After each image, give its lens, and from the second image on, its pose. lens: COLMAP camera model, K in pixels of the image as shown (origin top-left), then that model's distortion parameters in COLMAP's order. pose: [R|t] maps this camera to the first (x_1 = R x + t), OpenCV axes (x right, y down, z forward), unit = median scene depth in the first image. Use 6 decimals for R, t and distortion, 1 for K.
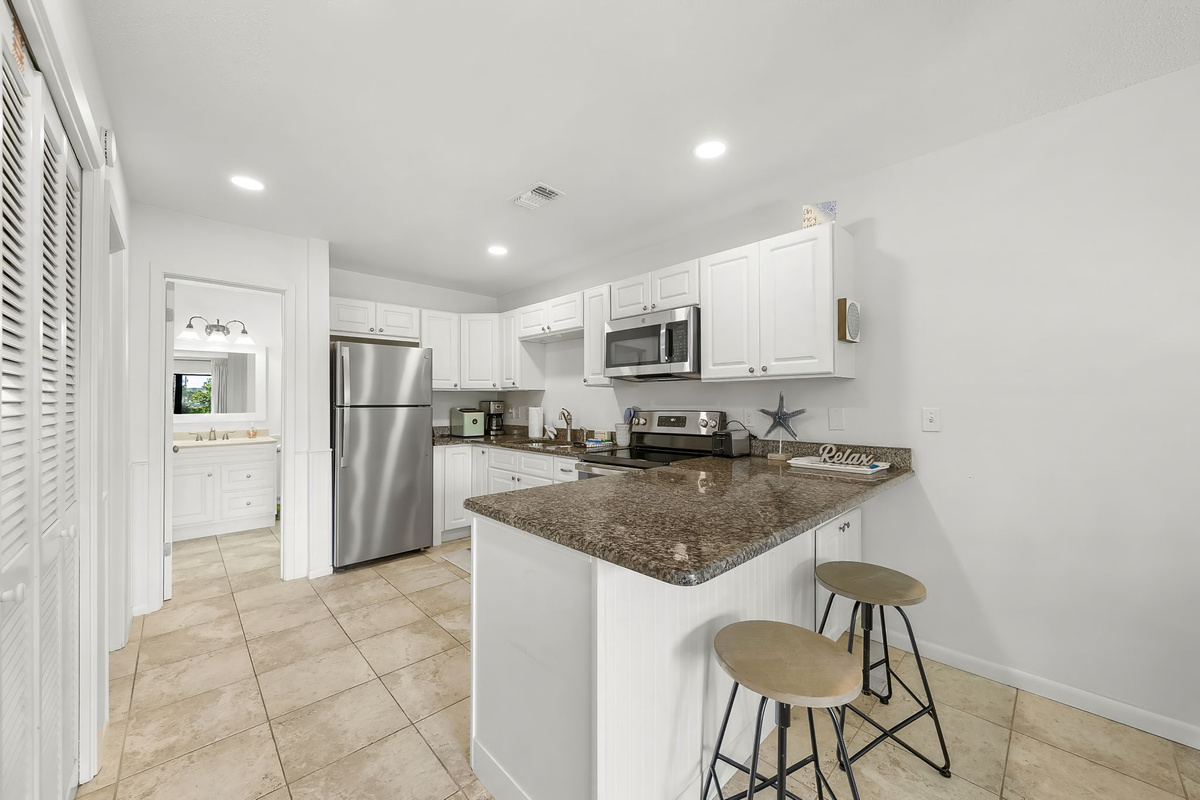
lens RADIAL K [[438.3, 0, 594.2], [0, 438.3, 398.4], [0, 0, 1]] dist [-0.000388, -0.000151]
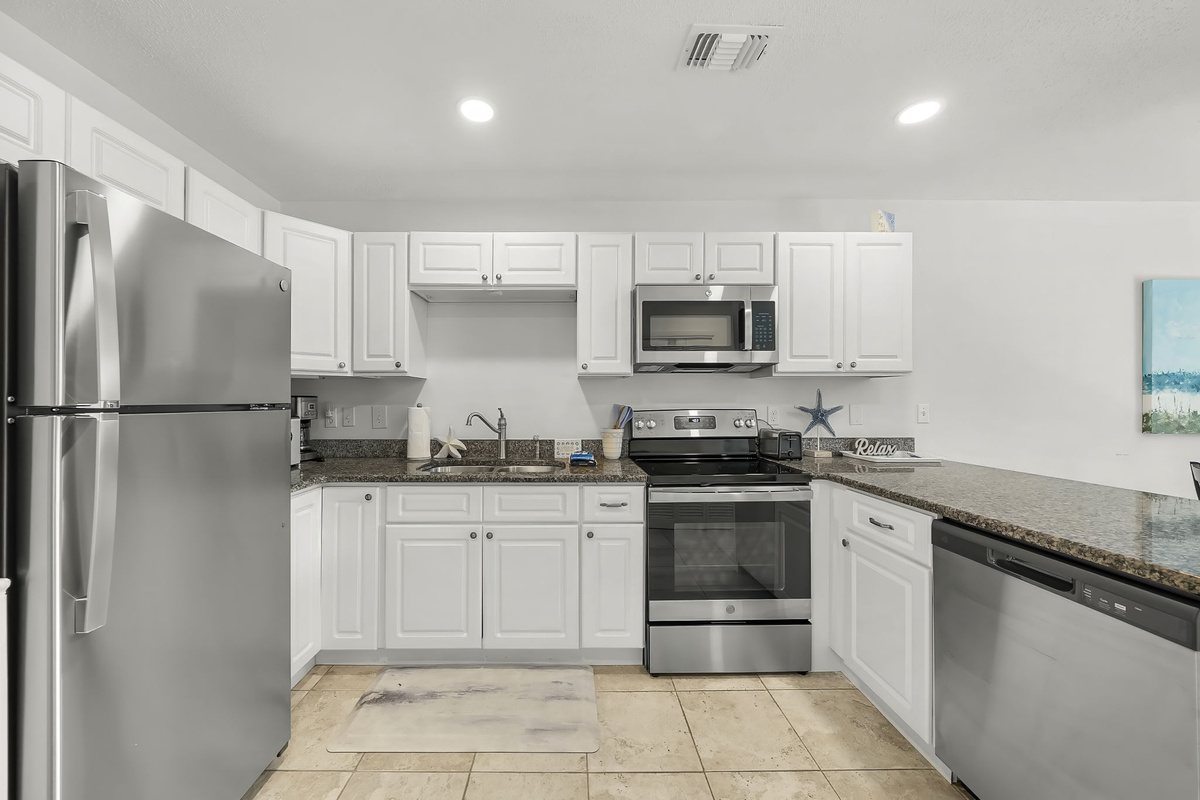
lens RADIAL K [[438.3, 0, 592.5], [0, 438.3, 398.2], [0, 0, 1]] dist [-0.000388, -0.000151]
pose [[0.688072, 0.003383, 0.725634, -0.538379], [-0.008447, 0.999959, 0.003347, 0.005909], [-0.725593, -0.008433, 0.688072, 0.564034]]
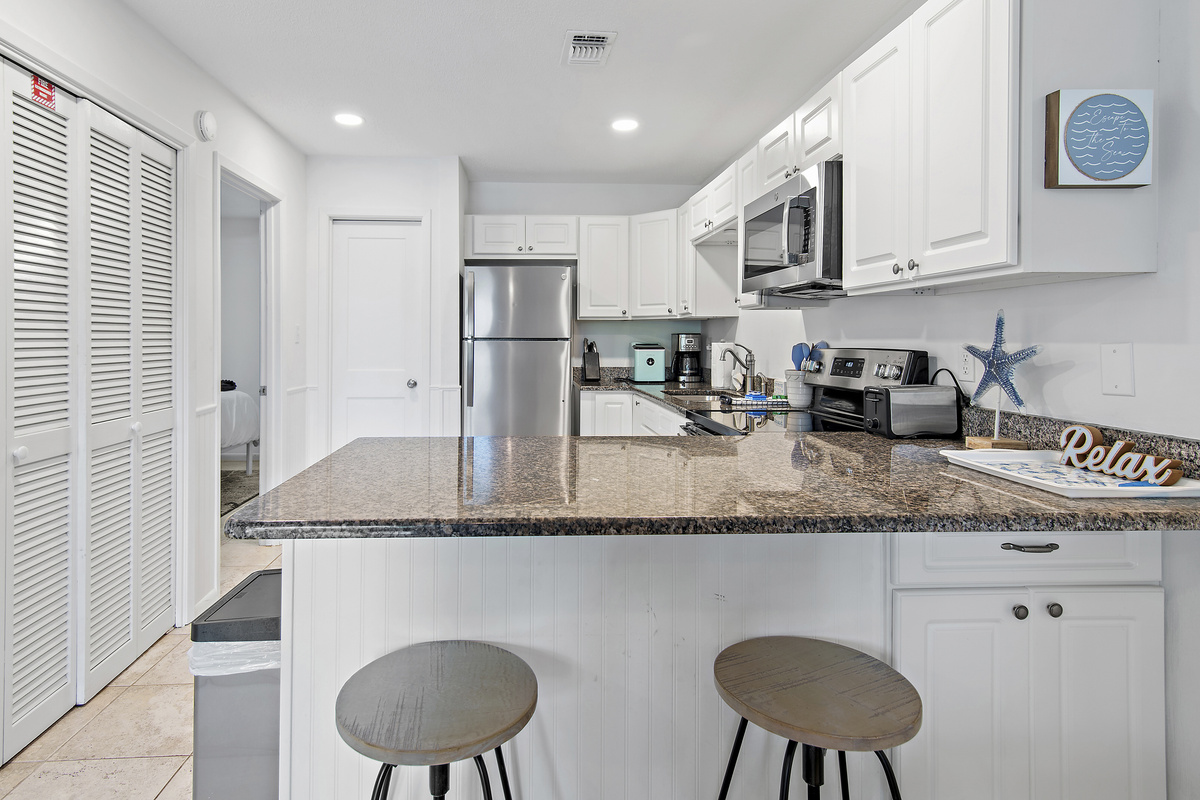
lens RADIAL K [[646.0, 0, 553.0], [0, 646.0, 340.9], [0, 0, 1]] dist [-0.003606, 0.001678]
pose [[0.750065, 0.002936, -0.661358, 0.431677], [0.006689, 0.999905, 0.012024, 0.006245], [0.661331, -0.013443, 0.749974, 0.129158]]
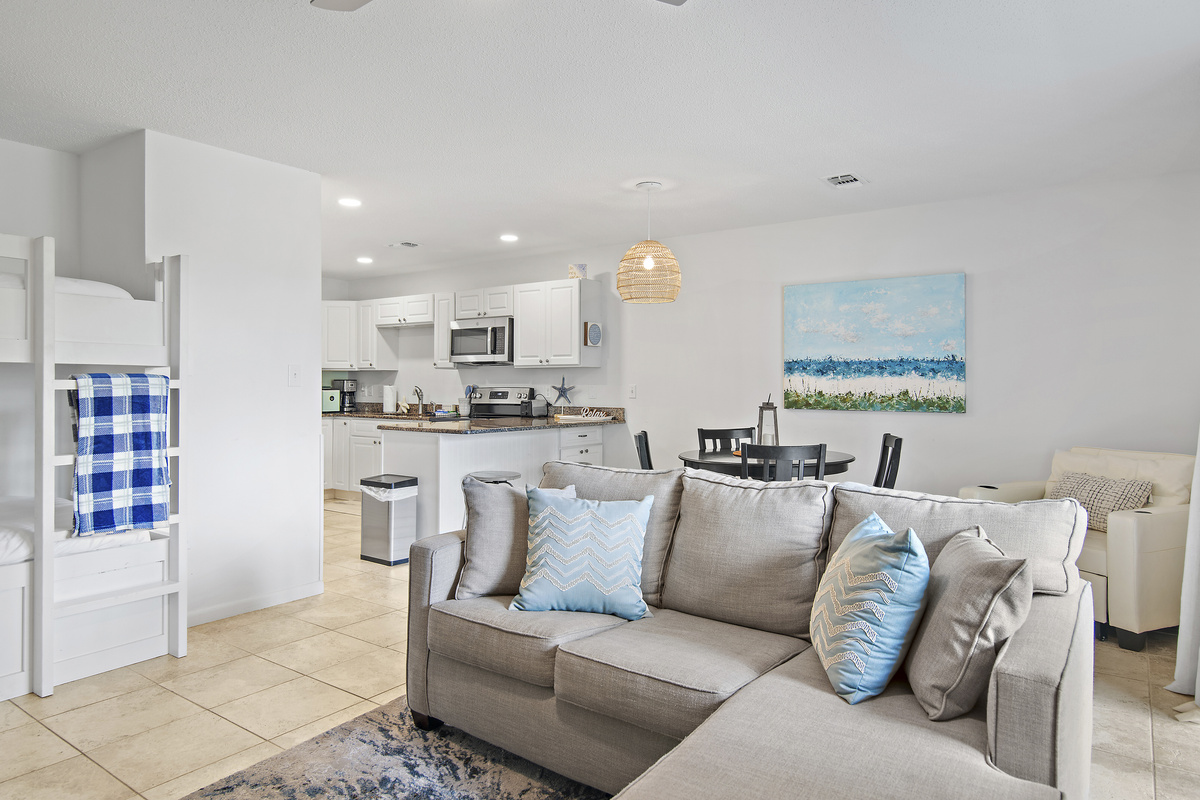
lens RADIAL K [[759.8, 0, 595.8], [0, 759.8, 389.5], [0, 0, 1]] dist [0.006920, 0.000138]
pose [[0.981612, 0.006727, 0.190769, 0.019404], [-0.009031, 0.999896, 0.011211, 0.004528], [-0.190674, -0.012728, 0.981571, -1.382301]]
